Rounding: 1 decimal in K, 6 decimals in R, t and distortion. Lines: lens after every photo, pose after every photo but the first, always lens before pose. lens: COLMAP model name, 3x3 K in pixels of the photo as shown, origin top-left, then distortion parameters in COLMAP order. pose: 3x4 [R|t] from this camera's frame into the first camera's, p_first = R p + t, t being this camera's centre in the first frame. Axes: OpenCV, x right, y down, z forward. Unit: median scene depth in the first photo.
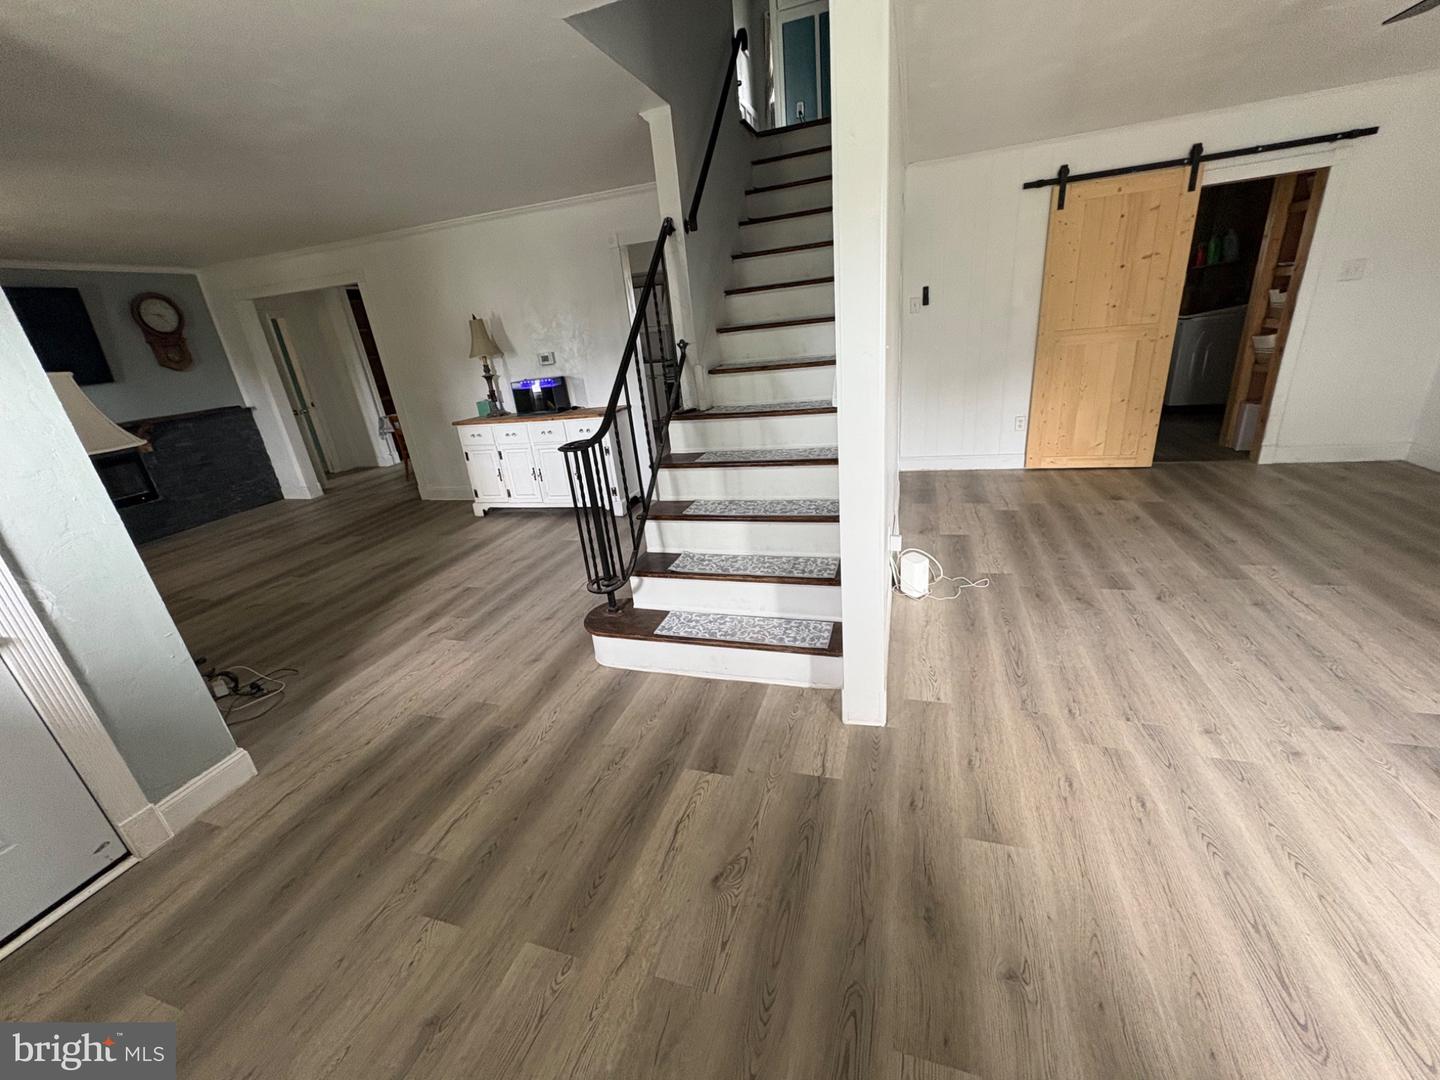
lens RADIAL K [[570.2, 0, 720.0], [0, 570.2, 540.0], [0, 0, 1]] dist [0.000150, -0.000214]
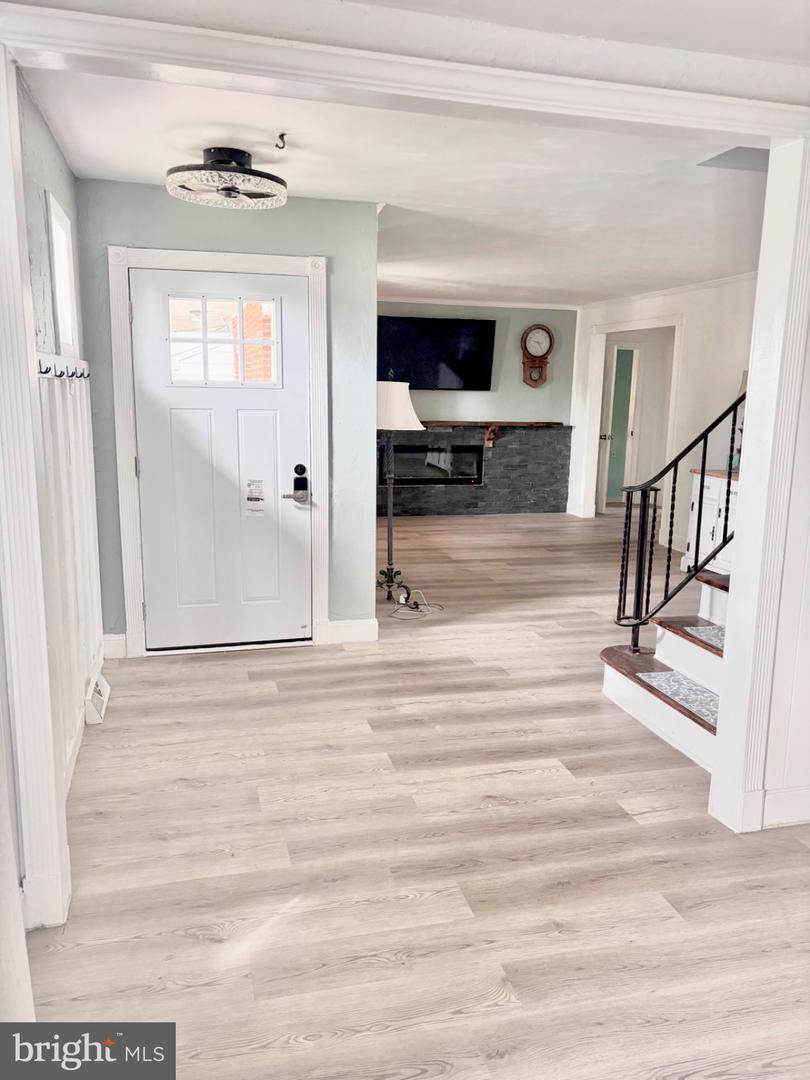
lens RADIAL K [[812.8, 0, 405.0], [0, 812.8, 540.0], [0, 0, 1]] dist [0.009257, -0.002601]
pose [[0.532390, 0.259672, -0.805687, 0.695915], [-0.370292, 0.927333, 0.054193, 0.010791], [0.761213, 0.269487, 0.589857, -0.229882]]
